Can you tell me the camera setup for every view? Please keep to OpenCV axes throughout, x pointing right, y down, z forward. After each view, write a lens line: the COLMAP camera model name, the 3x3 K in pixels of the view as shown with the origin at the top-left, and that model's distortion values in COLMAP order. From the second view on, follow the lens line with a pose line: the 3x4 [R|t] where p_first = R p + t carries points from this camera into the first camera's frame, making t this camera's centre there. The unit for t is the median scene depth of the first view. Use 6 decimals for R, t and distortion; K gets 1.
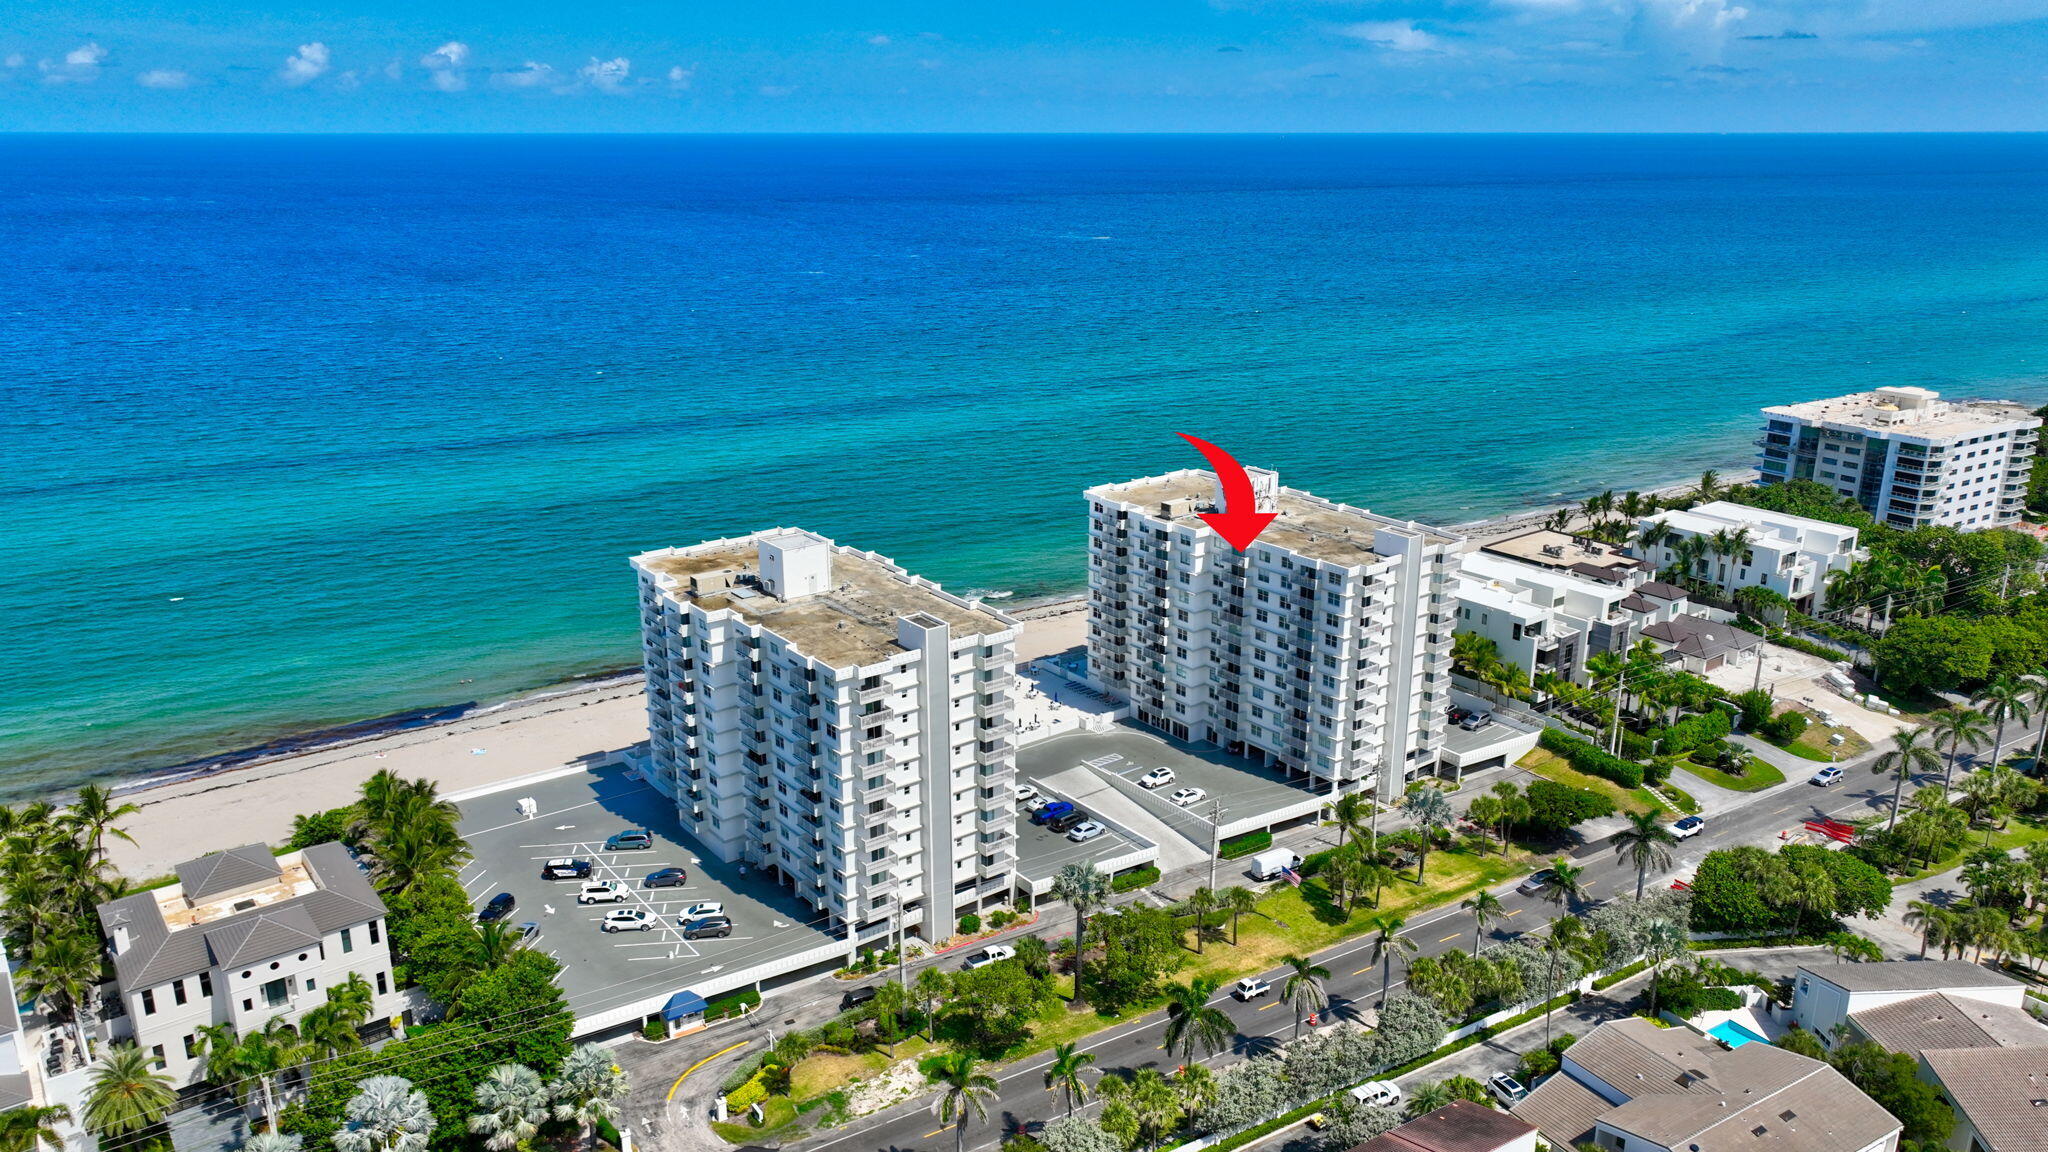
lens RADIAL K [[1439.8, 0, 1029.1], [0, 1439.8, 578.6], [0, 0, 1]] dist [-0.001245, 0.013748]
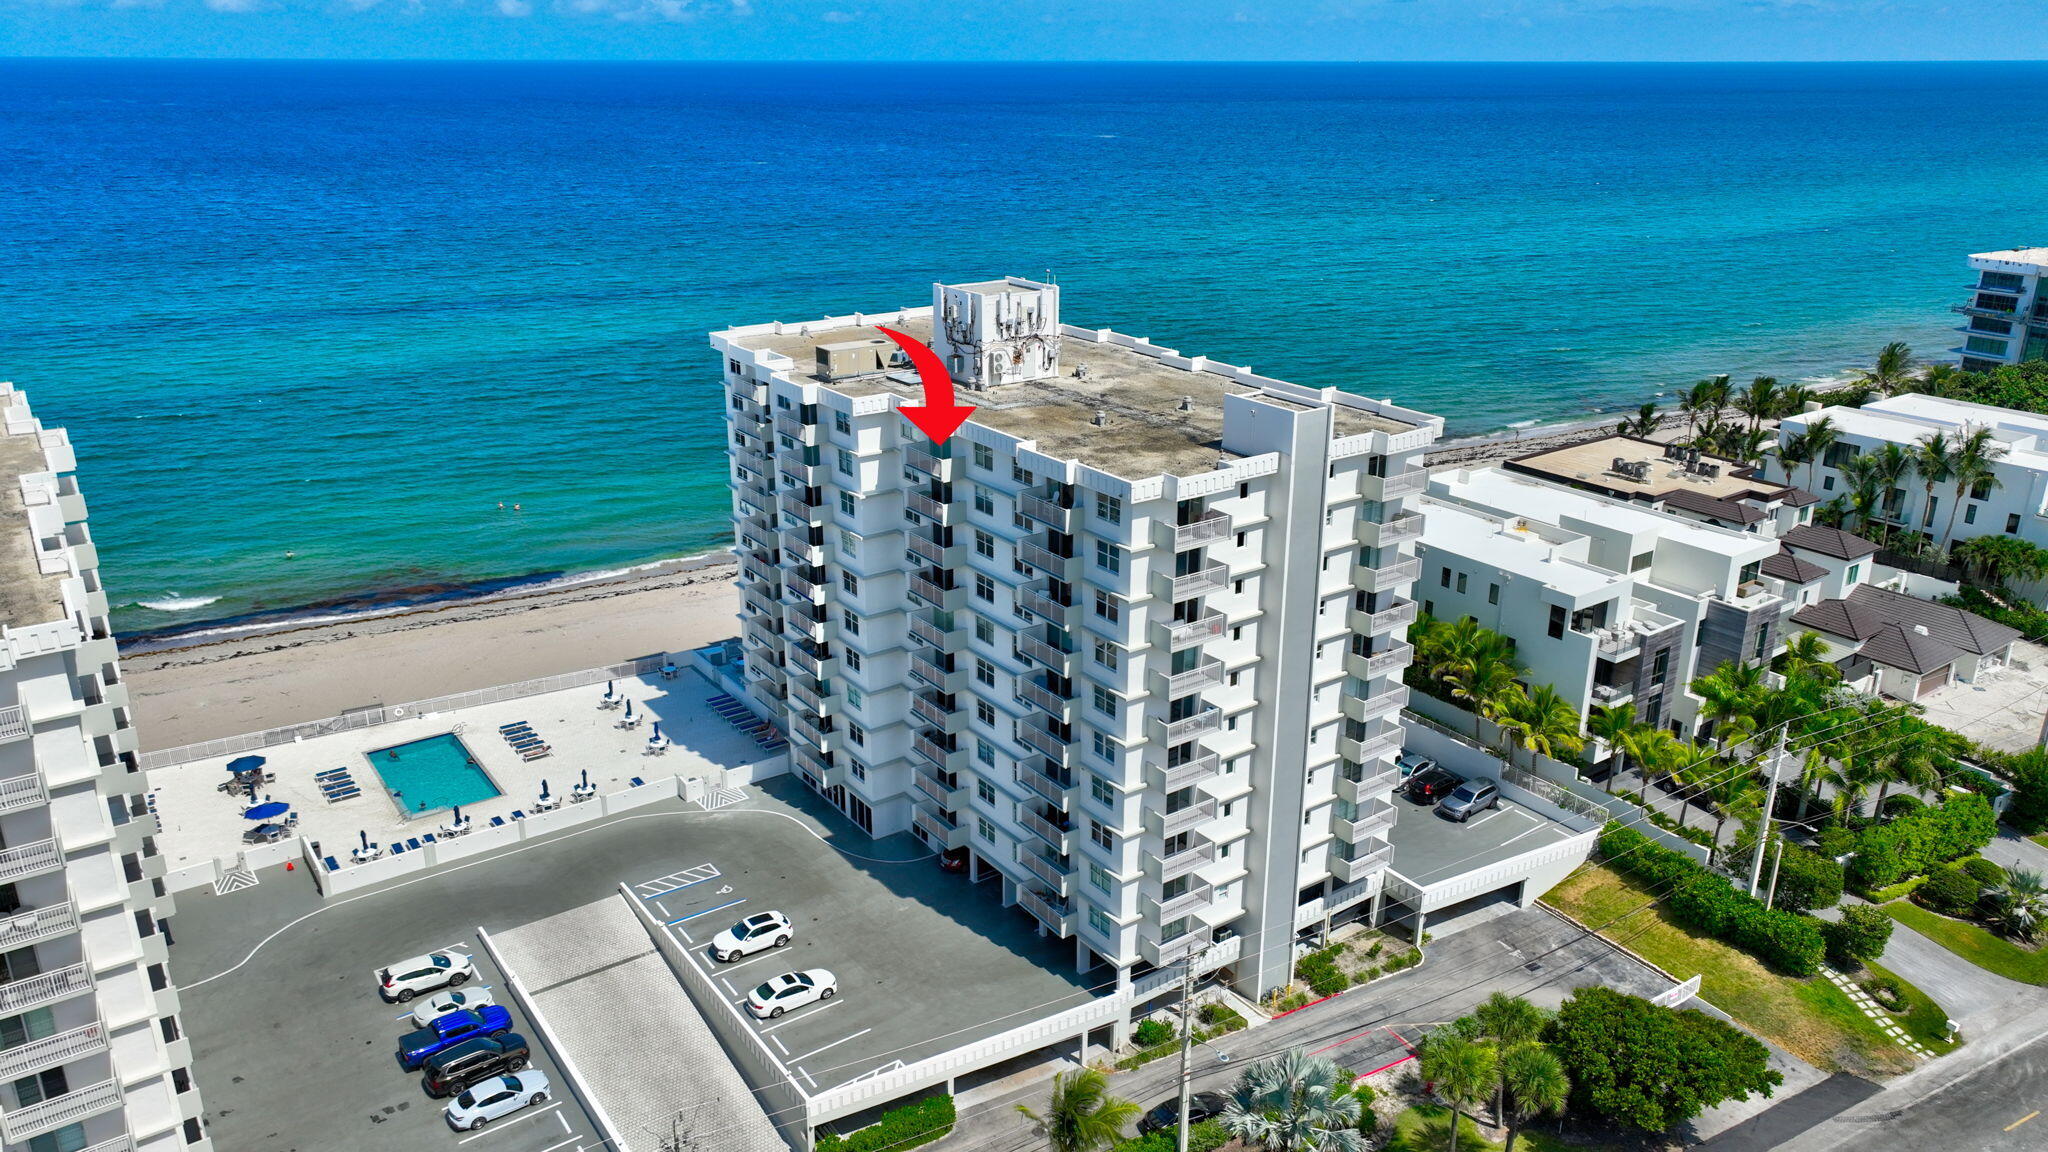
lens RADIAL K [[1439.8, 0, 1031.9], [0, 1439.8, 568.9], [0, 0, 1]] dist [-0.001245, 0.013748]
pose [[0.999180, 0.015456, -0.037417, 0.194099], [-0.013987, 0.999133, 0.039212, 0.001669], [0.037991, -0.038656, 0.998530, 0.548020]]
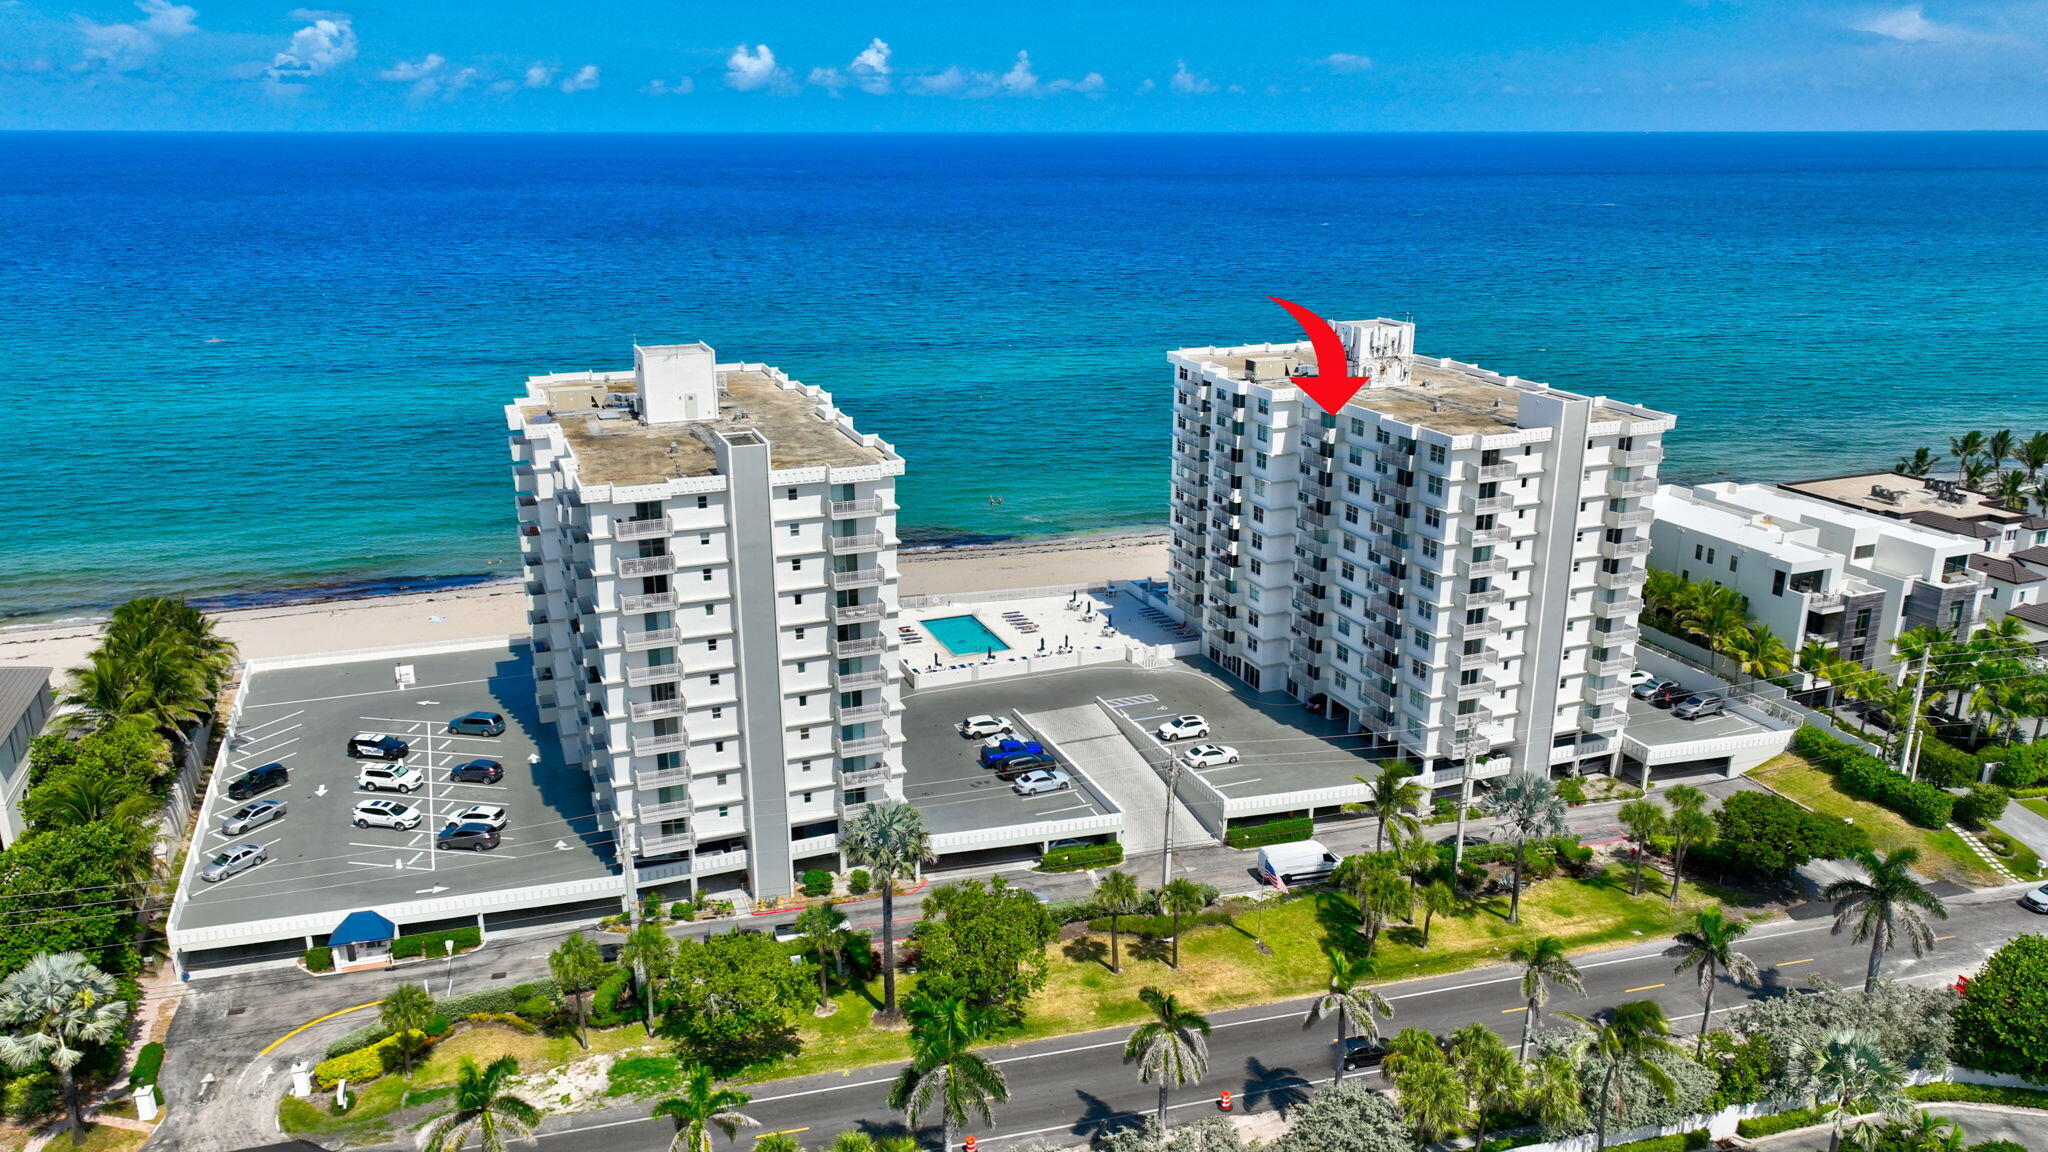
lens RADIAL K [[1439.8, 0, 1035.7], [0, 1439.8, 574.6], [0, 0, 1]] dist [-0.001245, 0.013748]
pose [[0.961856, 0.080767, -0.261363, 0.199810], [-0.081376, 0.996647, 0.008510, 0.061757], [0.261174, 0.013083, 0.965203, 0.285762]]
